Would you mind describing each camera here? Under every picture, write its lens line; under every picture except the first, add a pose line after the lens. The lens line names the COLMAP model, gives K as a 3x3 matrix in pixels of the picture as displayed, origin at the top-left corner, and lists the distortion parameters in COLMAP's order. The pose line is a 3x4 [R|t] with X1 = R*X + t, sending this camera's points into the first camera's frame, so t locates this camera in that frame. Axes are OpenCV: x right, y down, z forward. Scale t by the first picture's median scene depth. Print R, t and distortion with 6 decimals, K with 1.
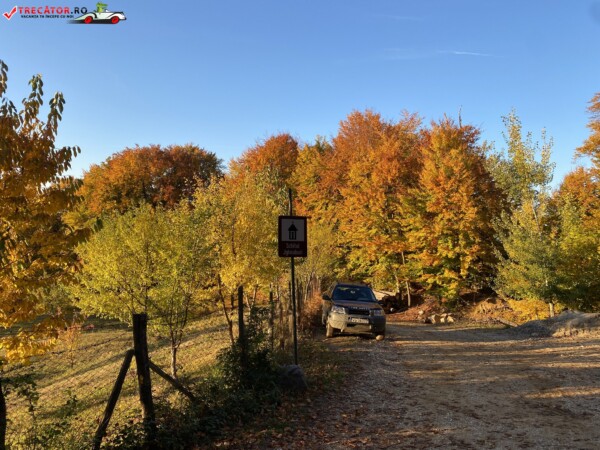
lens RADIAL K [[453.7, 0, 297.7], [0, 453.7, 225.2], [0, 0, 1]] dist [0.024120, -0.020310]
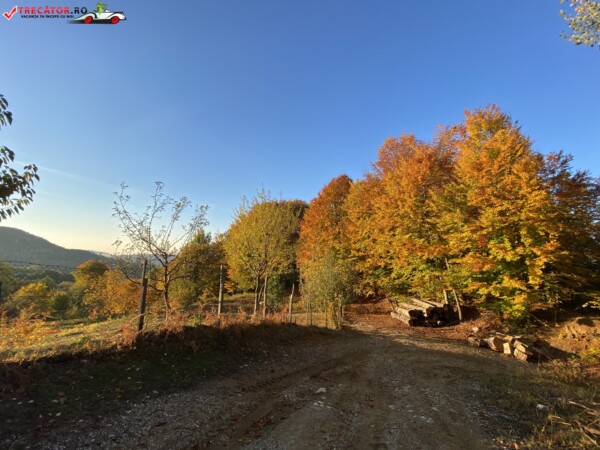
lens RADIAL K [[235.9, 0, 304.1], [0, 235.9, 228.7], [0, 0, 1]] dist [-0.016241, -0.001300]
pose [[0.924741, -0.062460, -0.375436, 0.162231], [0.012544, 0.990908, -0.133957, 0.064039], [0.380389, 0.119166, 0.917117, 0.493370]]
